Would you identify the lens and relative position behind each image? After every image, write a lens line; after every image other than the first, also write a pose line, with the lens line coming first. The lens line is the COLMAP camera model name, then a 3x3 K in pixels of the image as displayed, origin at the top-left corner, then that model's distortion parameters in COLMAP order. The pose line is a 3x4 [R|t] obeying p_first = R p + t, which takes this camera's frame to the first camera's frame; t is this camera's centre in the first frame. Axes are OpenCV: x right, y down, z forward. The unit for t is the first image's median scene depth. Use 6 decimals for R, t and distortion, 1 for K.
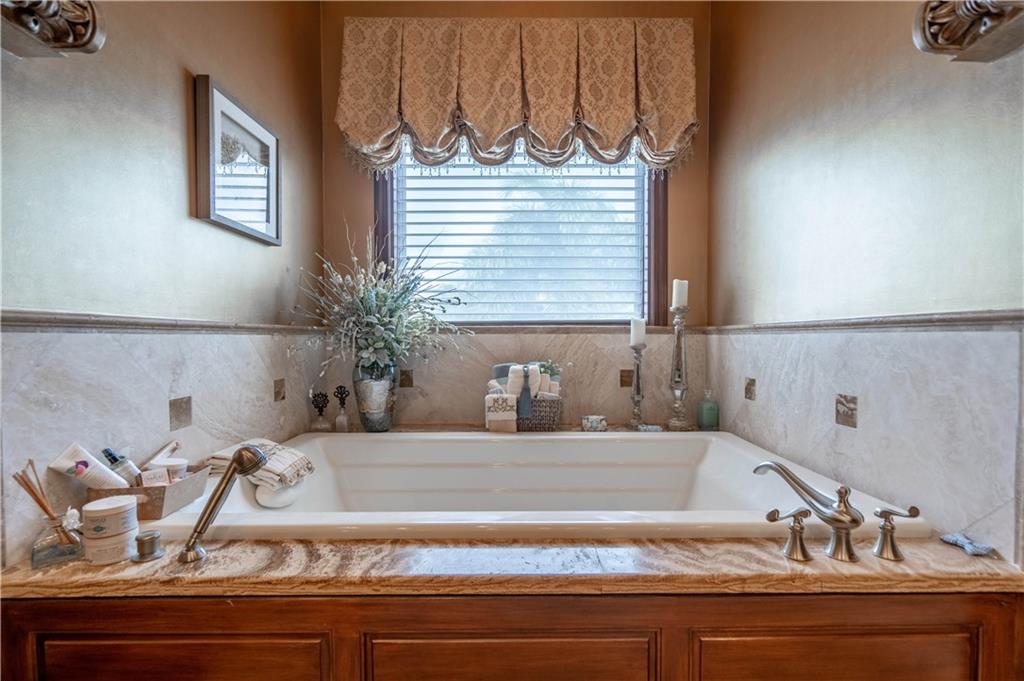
lens RADIAL K [[476.7, 0, 516.4], [0, 476.7, 346.0], [0, 0, 1]] dist [-0.006450, 0.004228]
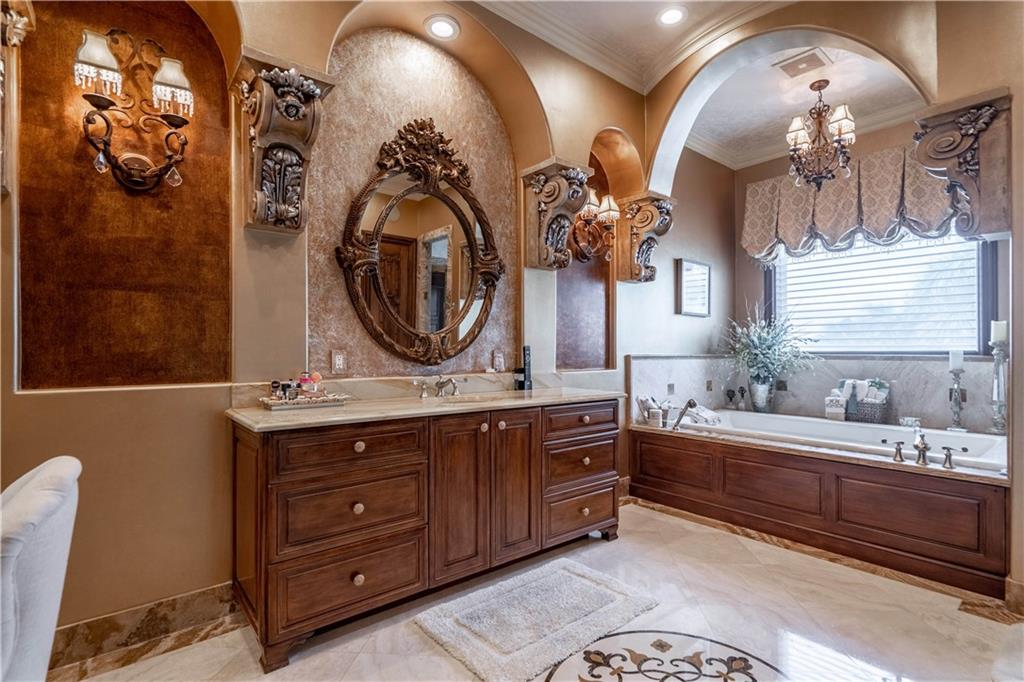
lens RADIAL K [[493.7, 0, 535.8], [0, 493.7, 348.6], [0, 0, 1]] dist [0.003035, -0.001332]
pose [[0.662217, 0.001393, -0.749311, 0.536819], [-0.018389, 0.999727, -0.014393, -0.021668], [0.749086, 0.023311, 0.662062, -0.869571]]
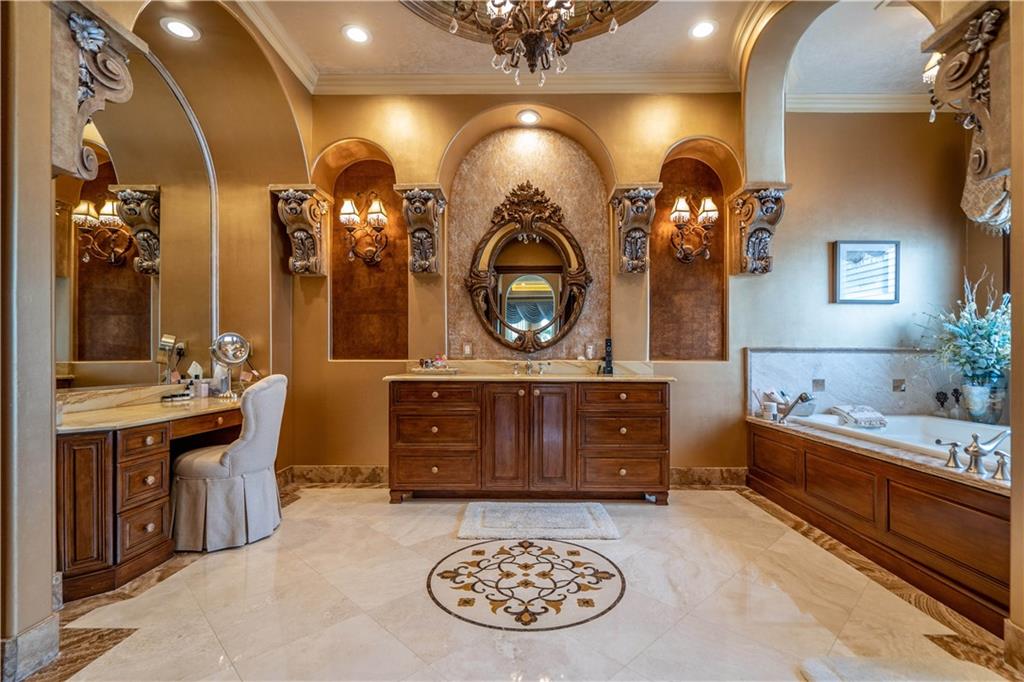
lens RADIAL K [[476.7, 0, 527.6], [0, 476.7, 358.4], [0, 0, 1]] dist [-0.006450, 0.004228]
pose [[-0.000800, 0.004096, -0.999991, 1.082808], [-0.022348, 0.999742, 0.004113, 0.014888], [0.999750, 0.022351, -0.000708, -0.313719]]
